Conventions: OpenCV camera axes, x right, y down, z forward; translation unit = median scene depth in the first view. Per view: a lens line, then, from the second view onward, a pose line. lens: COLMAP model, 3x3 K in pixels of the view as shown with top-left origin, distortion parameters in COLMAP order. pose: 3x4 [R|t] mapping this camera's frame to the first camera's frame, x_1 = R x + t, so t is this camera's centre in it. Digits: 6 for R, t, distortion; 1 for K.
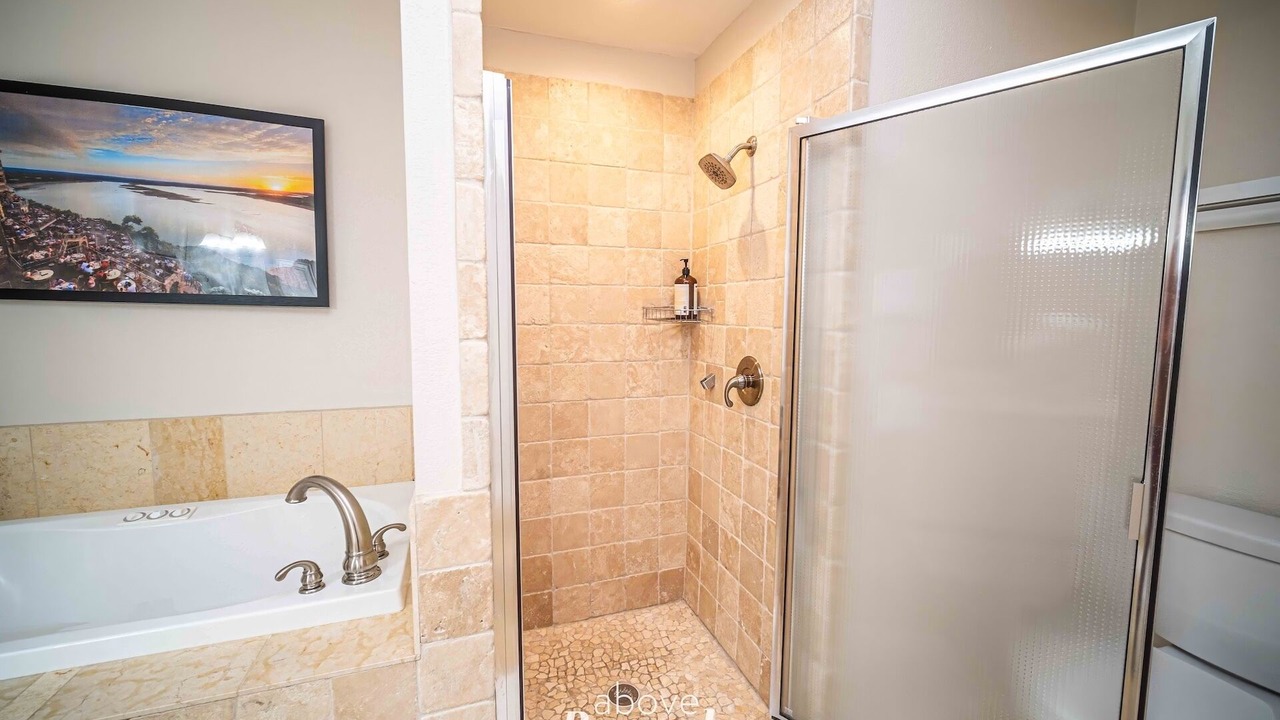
lens RADIAL K [[515.4, 0, 640.0], [0, 515.4, 360.0], [0, 0, 1]] dist [-0.008337, -0.000095]
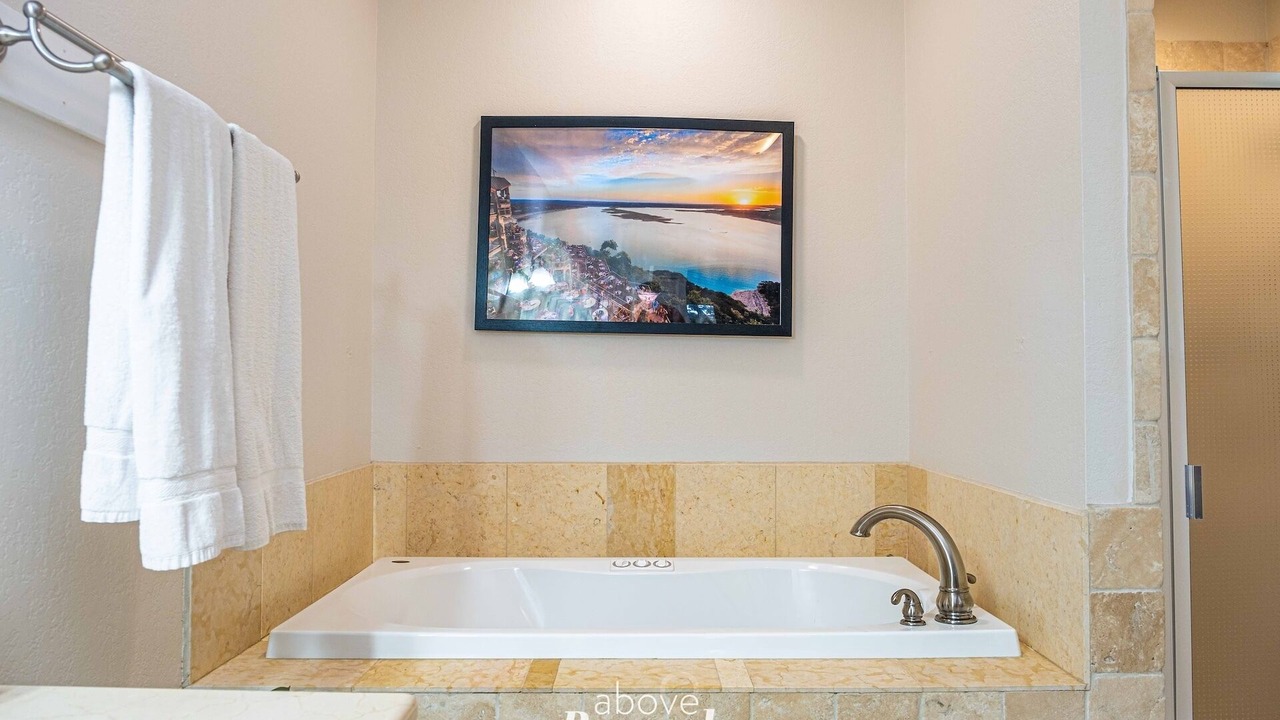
lens RADIAL K [[900.7, 0, 640.0], [0, 900.7, 360.0], [0, 0, 1]] dist [-0.025873, 0.001914]
pose [[0.942413, -0.016798, -0.334028, -0.396079], [-0.026058, 0.992014, -0.123407, 0.136804], [0.333434, 0.125005, 0.934449, -0.496677]]
